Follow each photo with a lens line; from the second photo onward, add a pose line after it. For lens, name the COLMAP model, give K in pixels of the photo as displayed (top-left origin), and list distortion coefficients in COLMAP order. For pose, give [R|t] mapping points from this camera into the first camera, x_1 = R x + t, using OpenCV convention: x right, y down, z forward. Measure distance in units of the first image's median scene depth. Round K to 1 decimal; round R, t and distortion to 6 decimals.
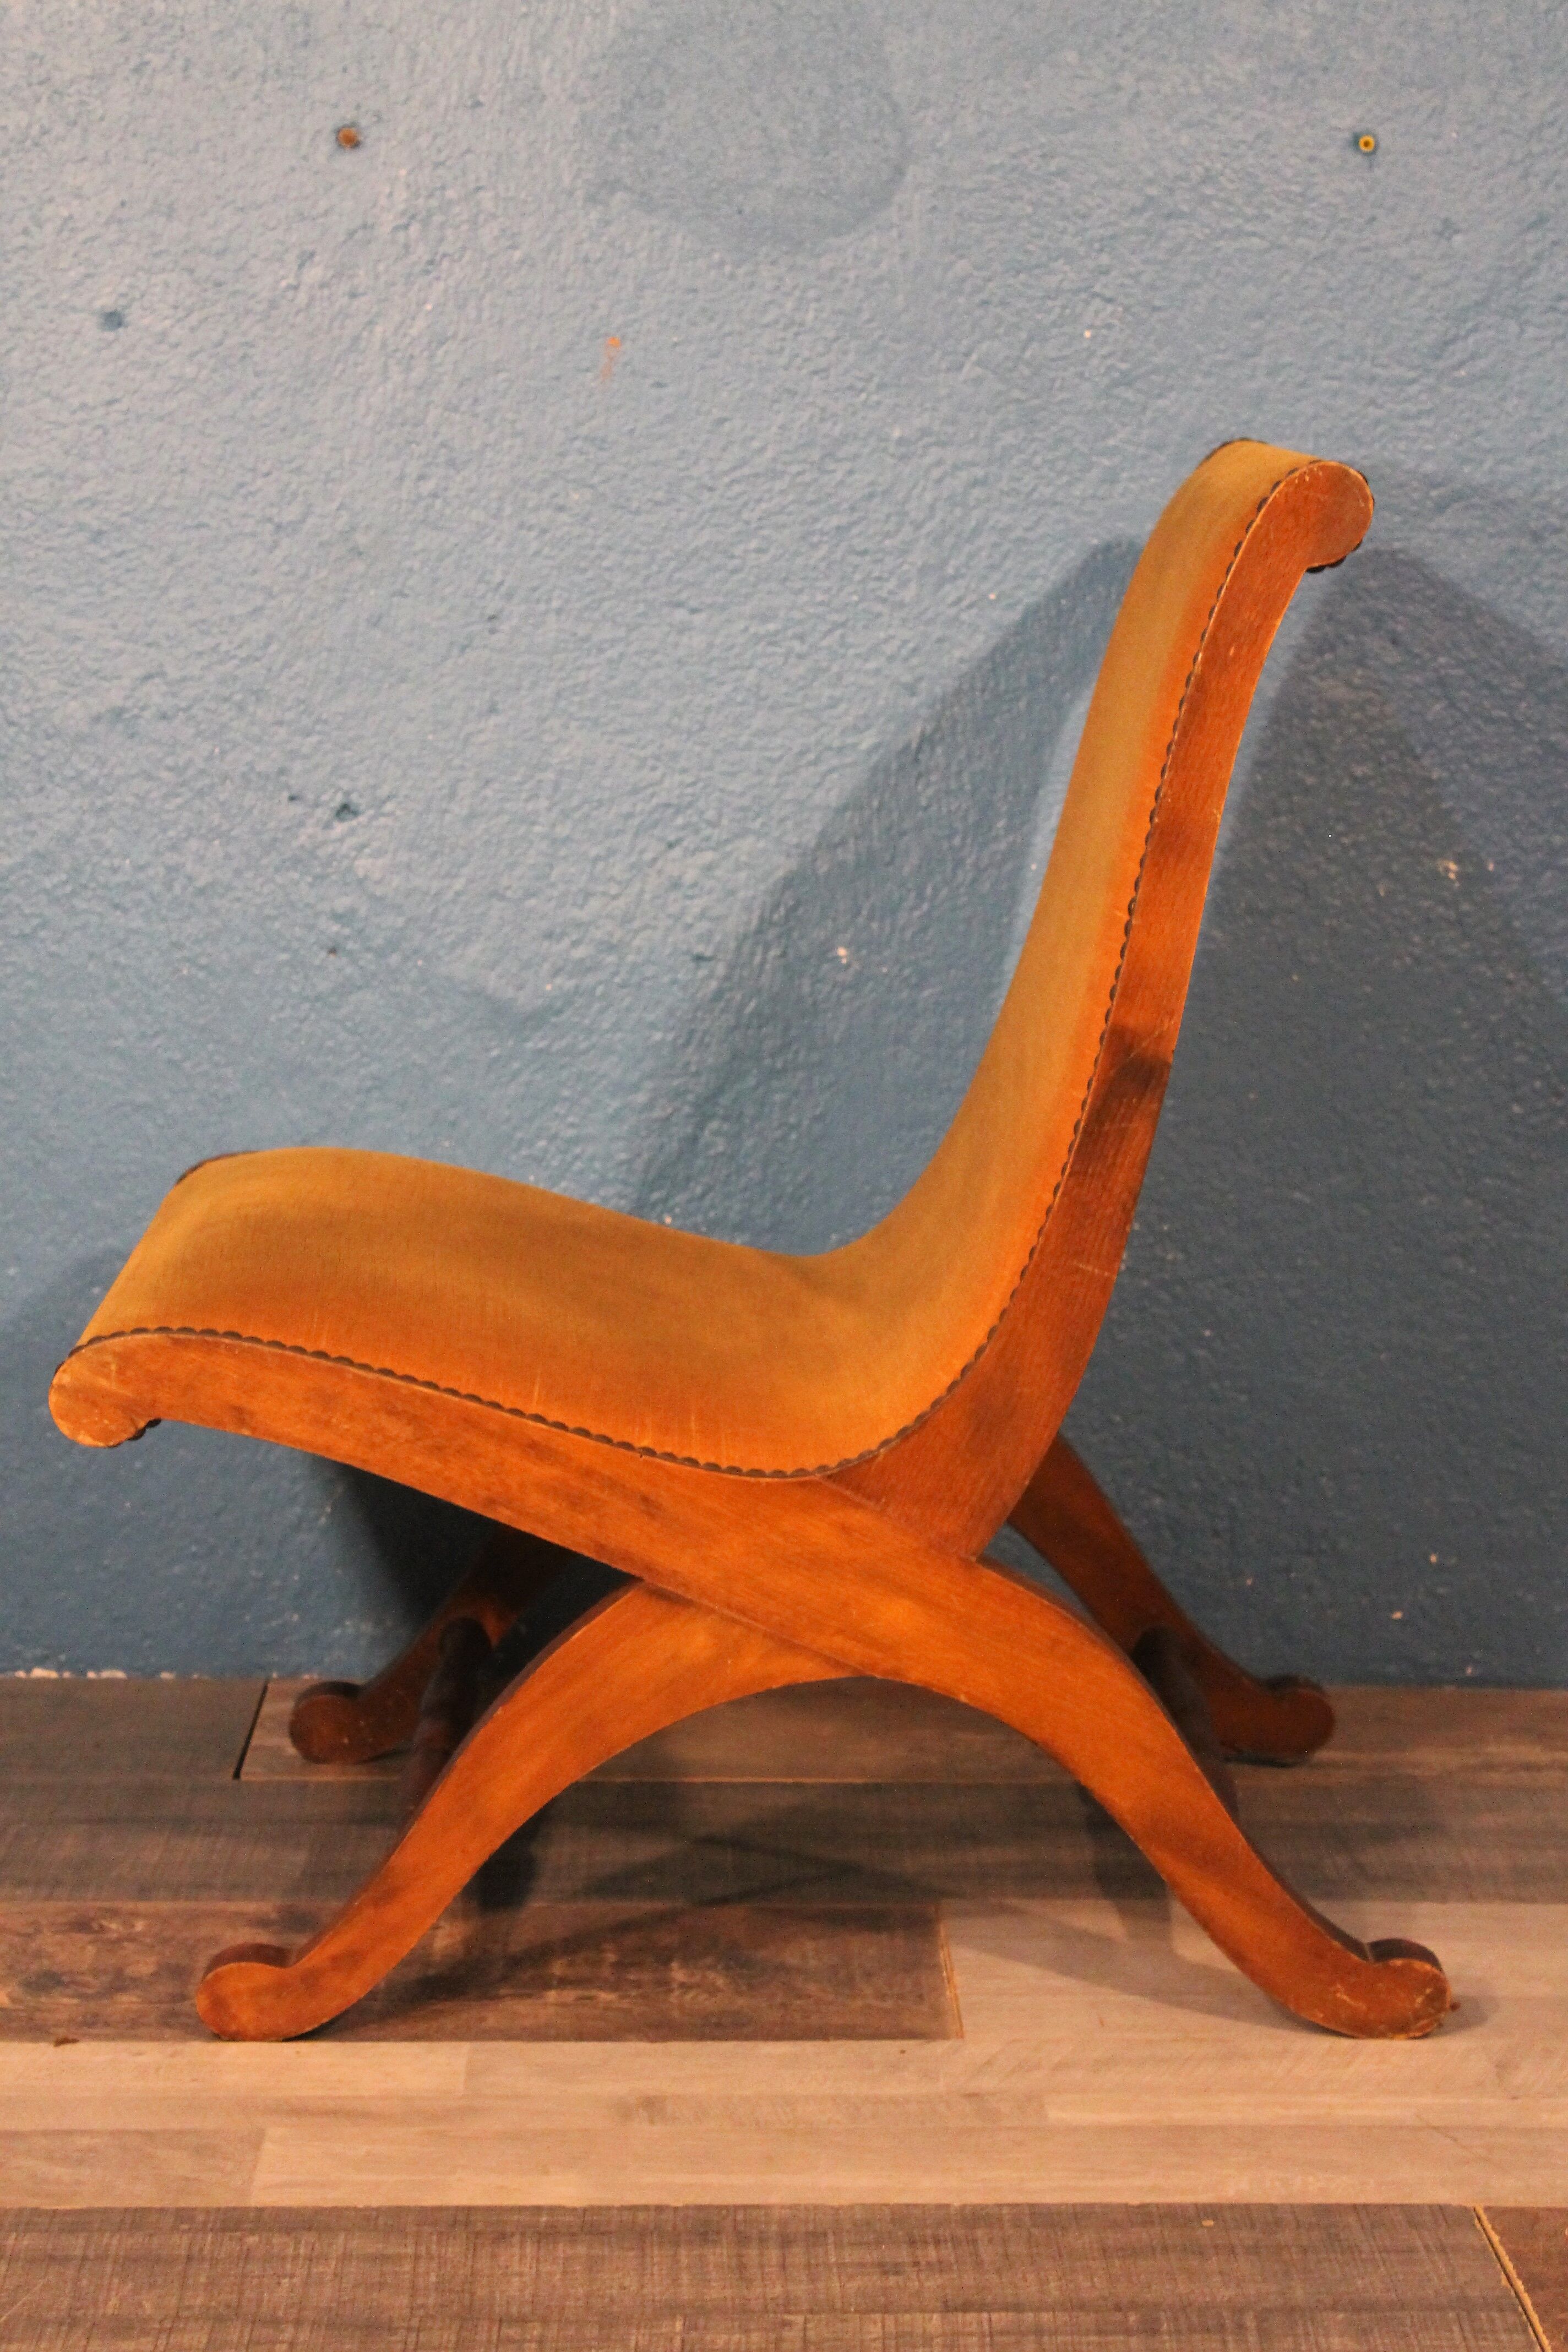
lens RADIAL K [[4600.9, 0, 774.3], [0, 4600.9, 1183.0], [0, 0, 1]] dist [0.051244, 0.000000]
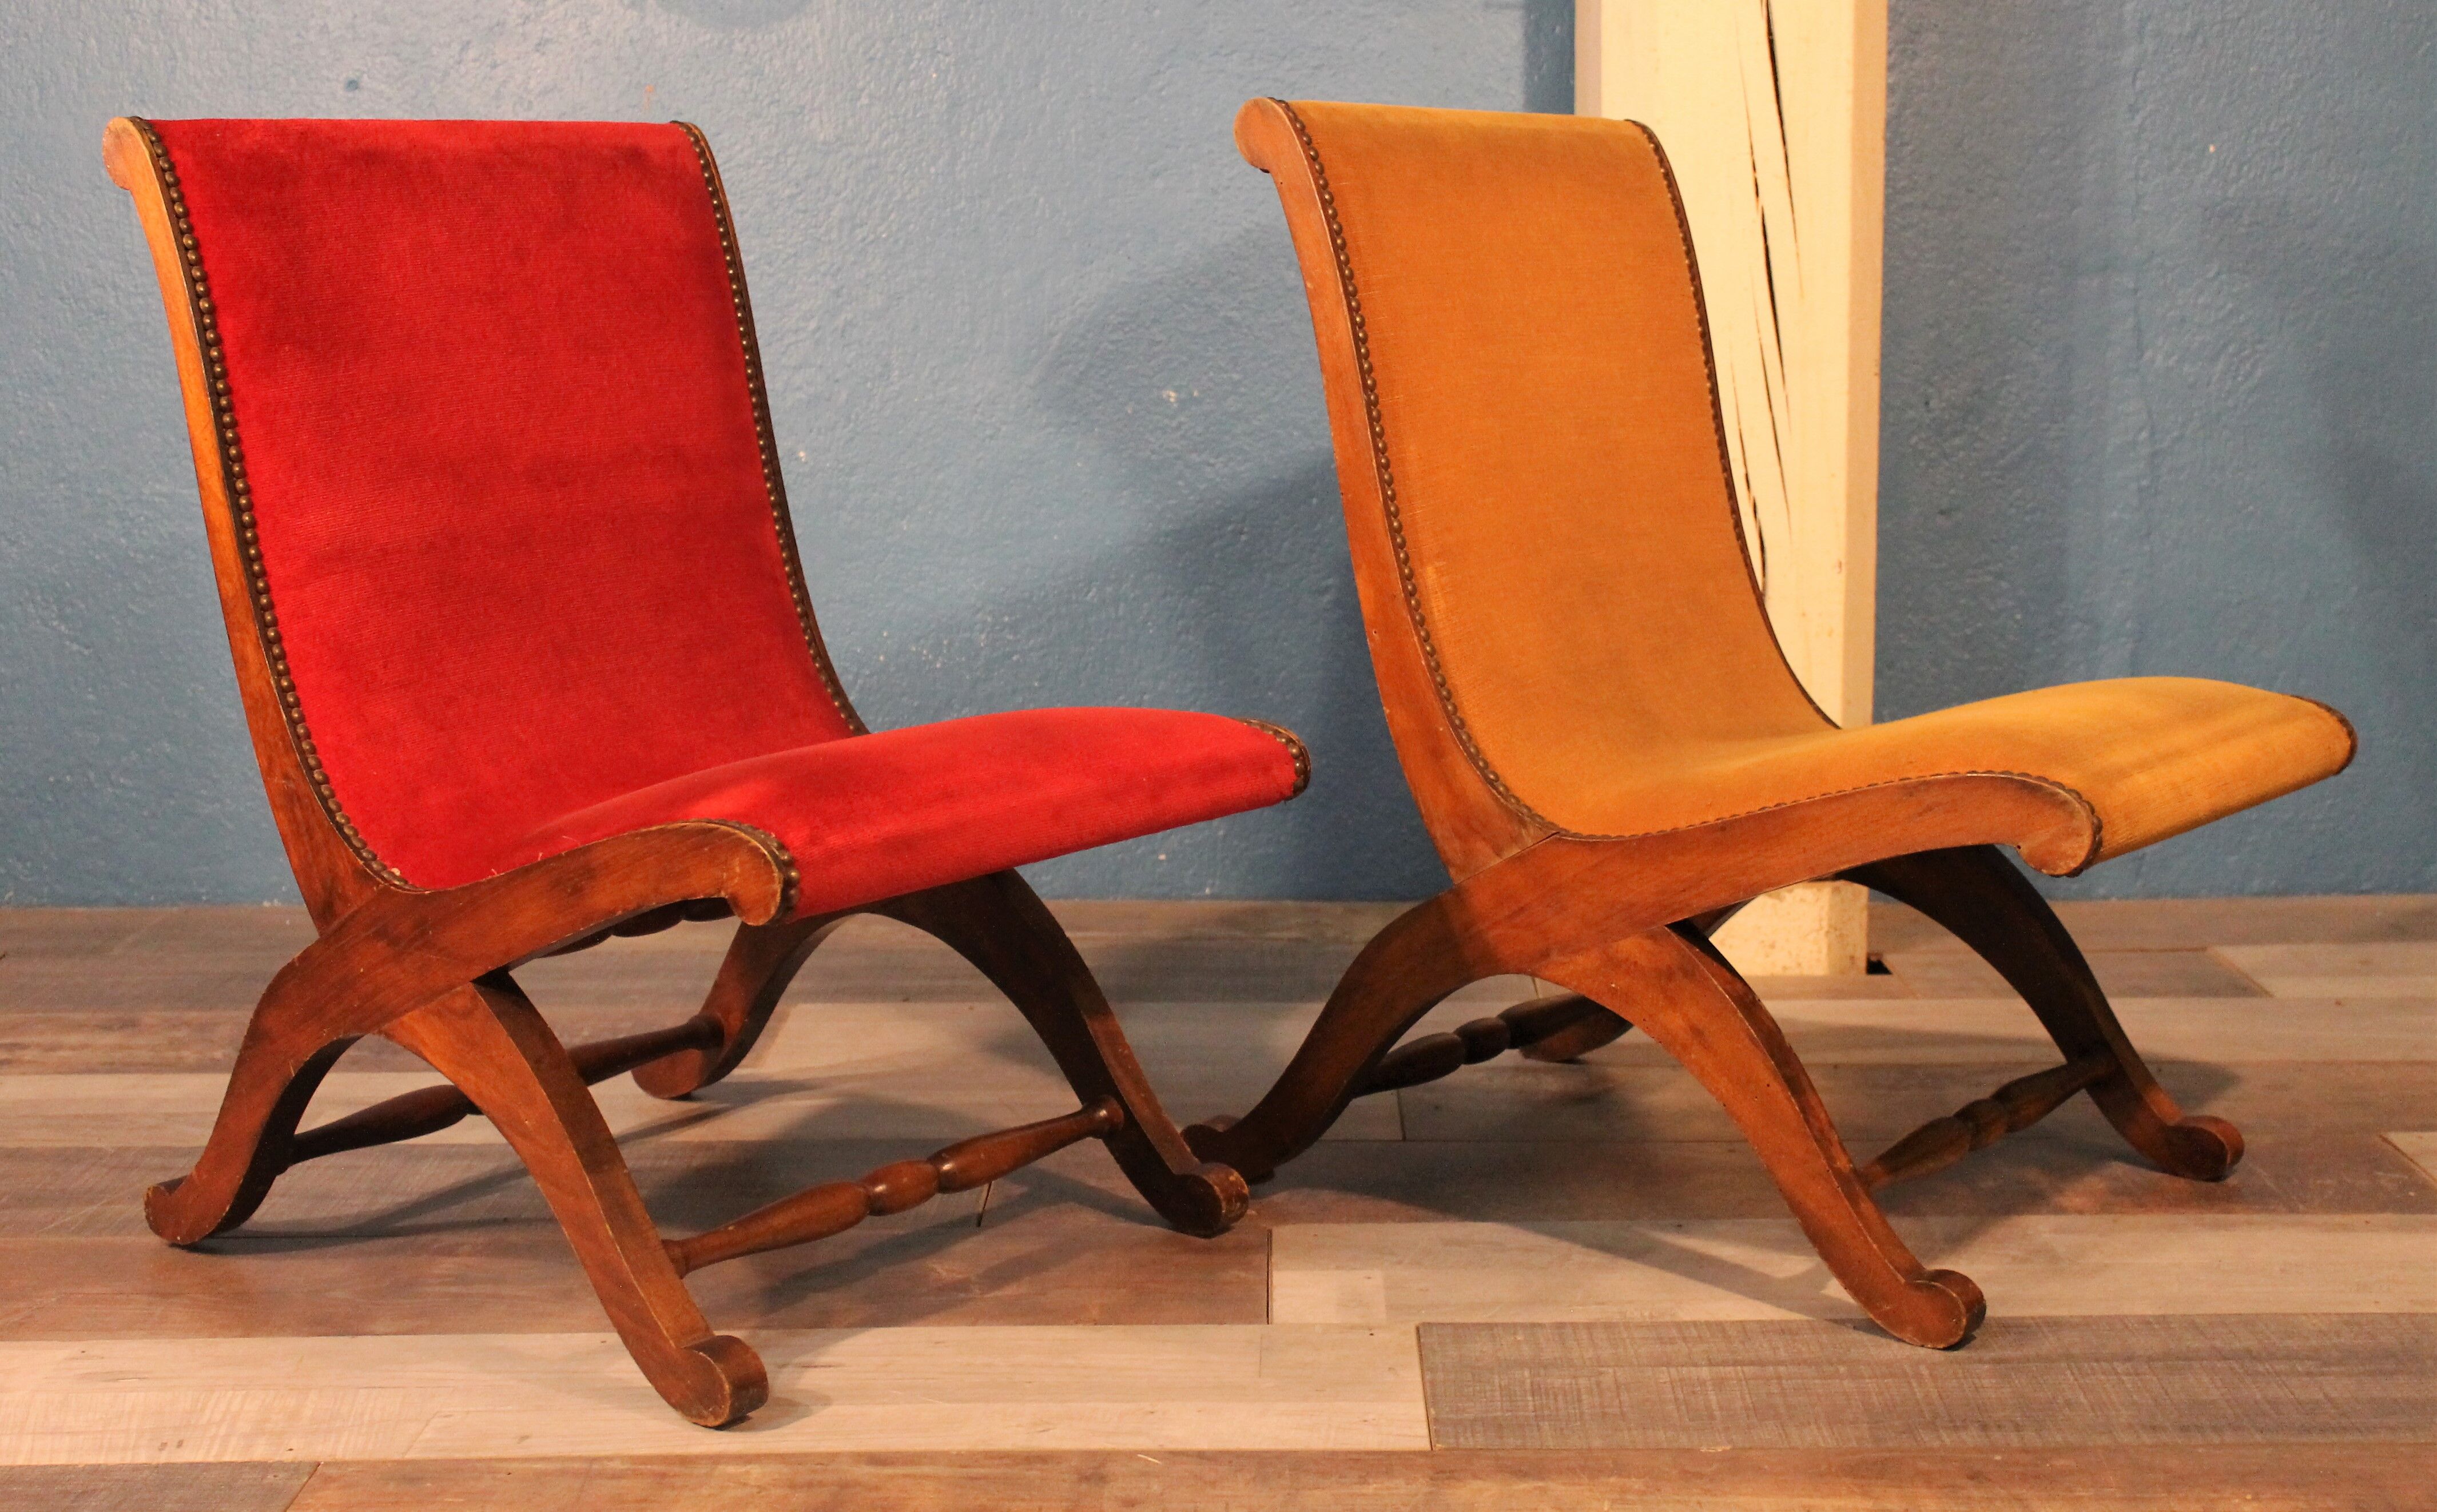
lens RADIAL K [[3122.6, 0, 1202.6], [0, 3122.6, 746.1], [0, 0, 1]] dist [-0.052269, 0.000000]
pose [[0.998757, -0.017573, -0.046647, 0.212476], [0.017460, 0.999844, -0.002843, 0.061063], [0.046690, 0.002025, 0.998907, -0.109344]]
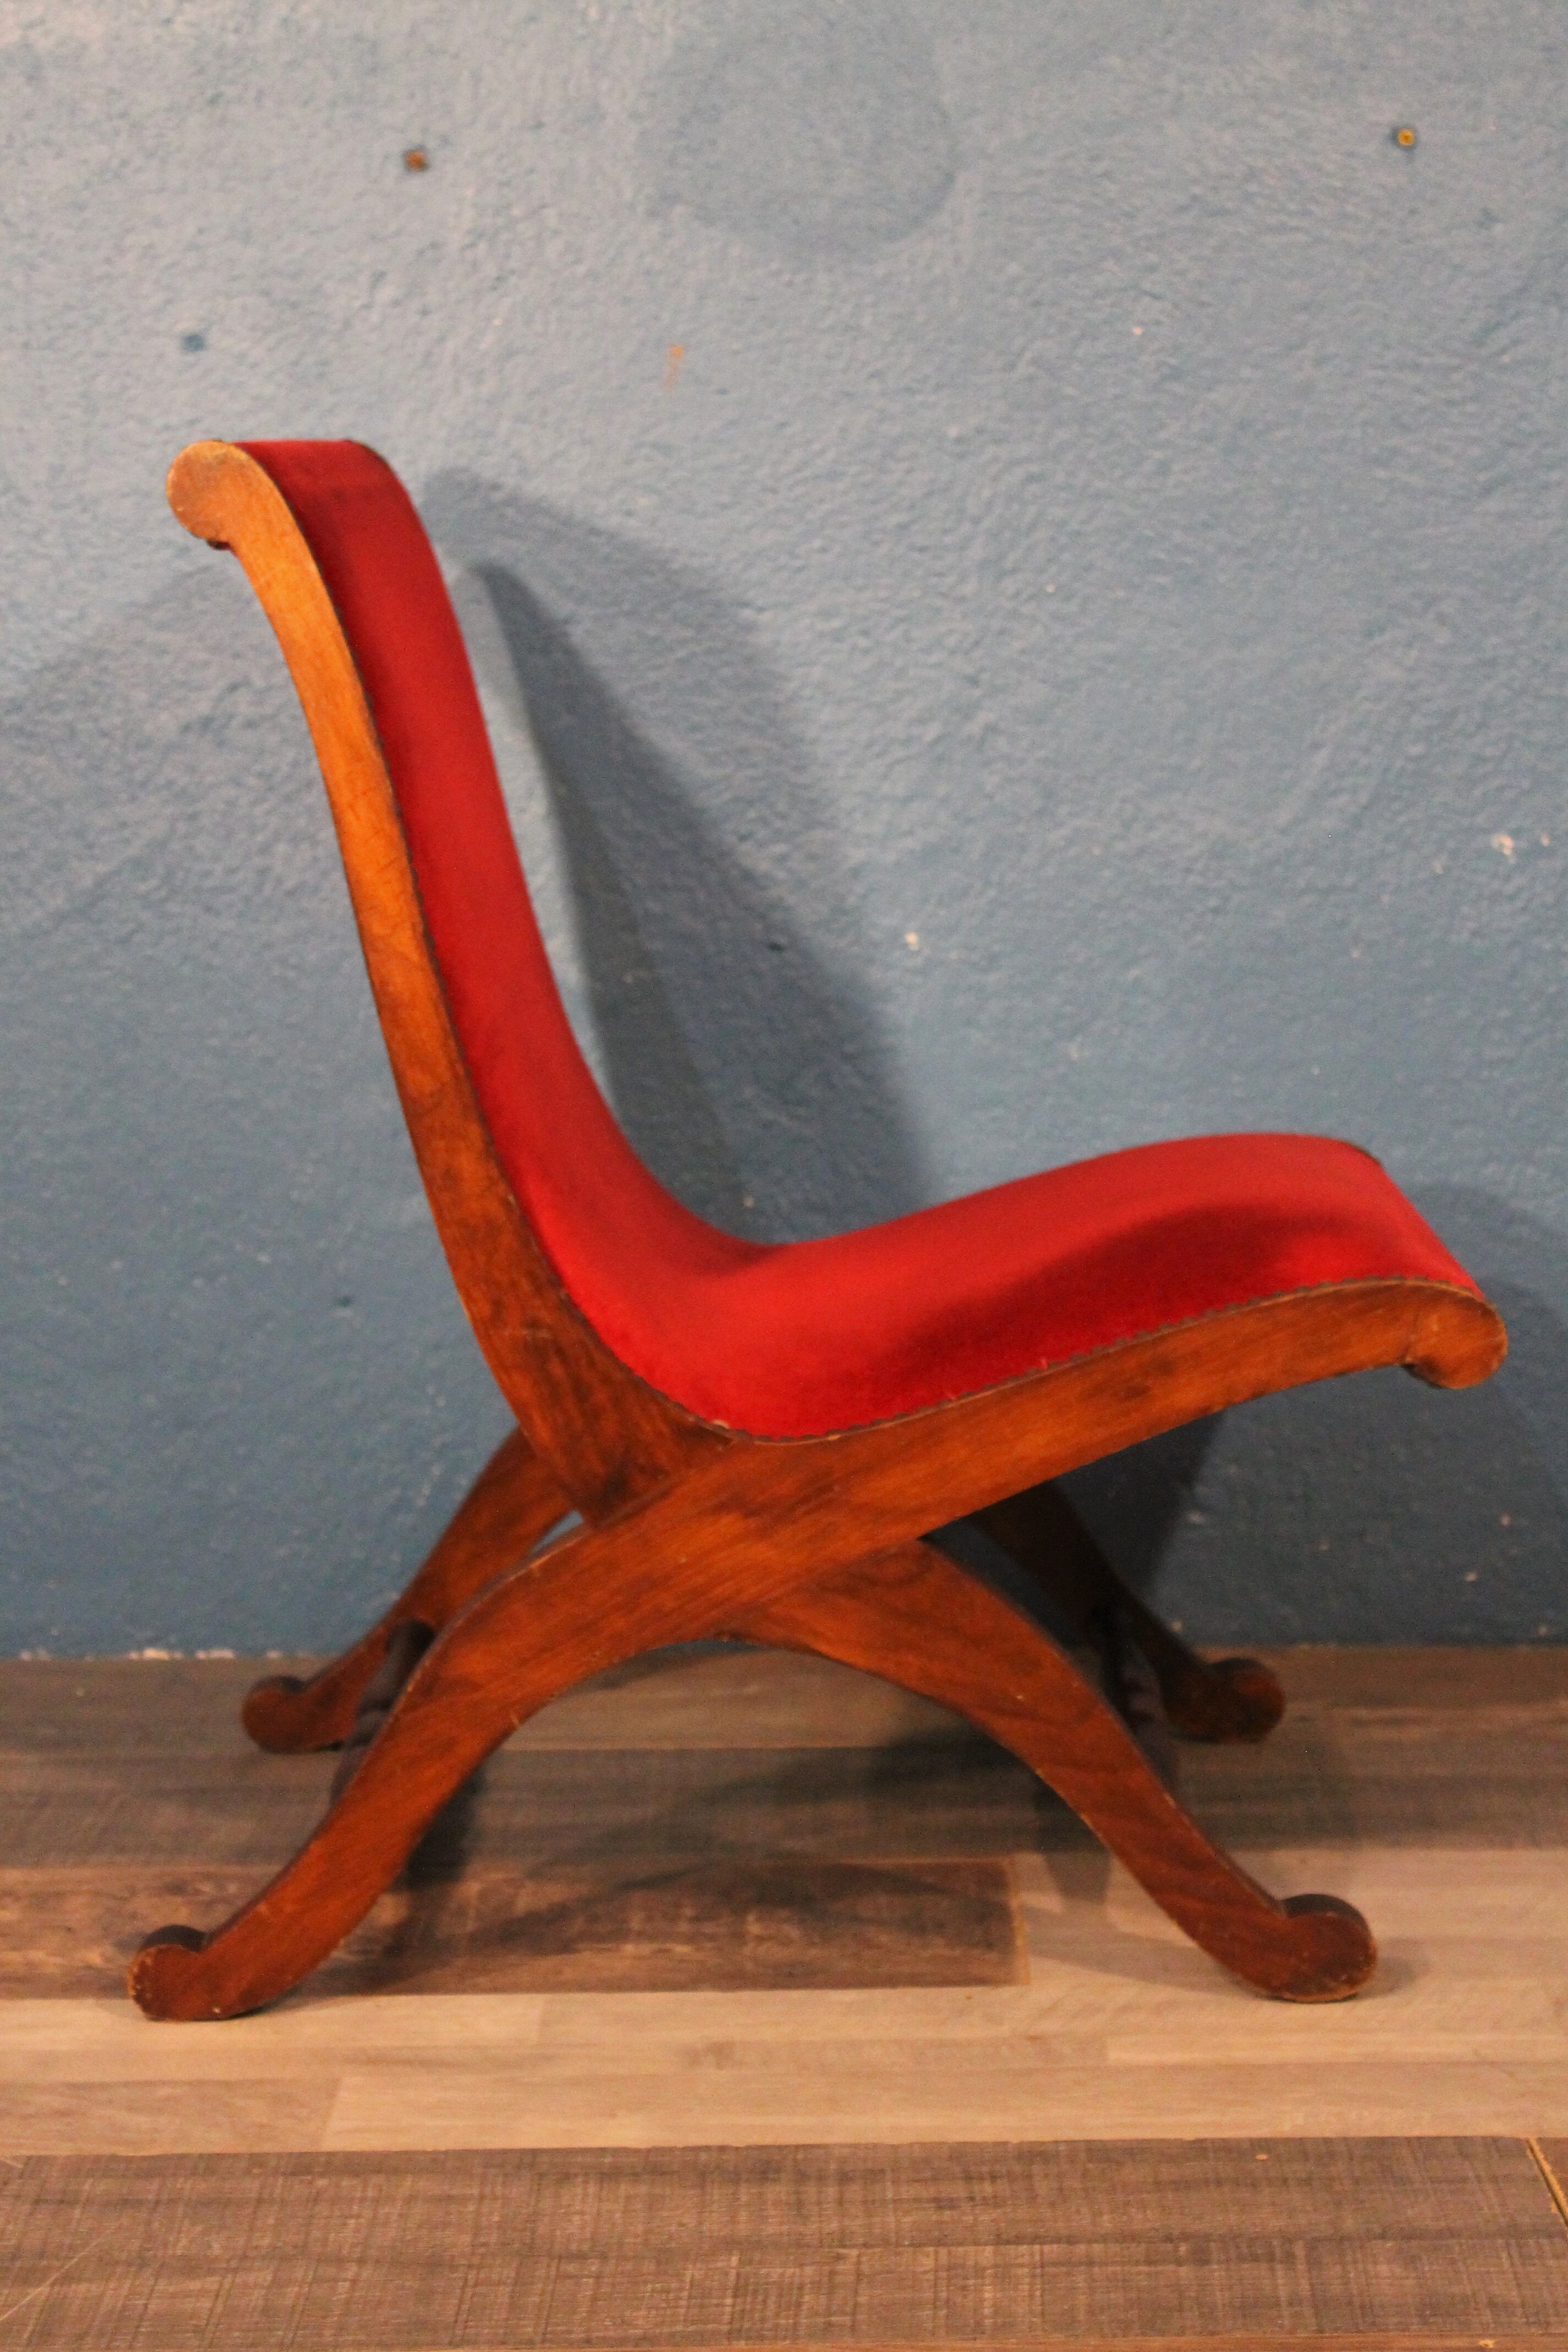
lens RADIAL K [[4368.8, 0, 770.8], [0, 4368.8, 1179.8], [0, 0, 1]] dist [0.035511, 0.000000]
pose [[0.999030, -0.019905, -0.039267, 0.020994], [0.019436, 0.999736, -0.012287, 0.015444], [0.039501, 0.011512, 0.999153, 0.024829]]
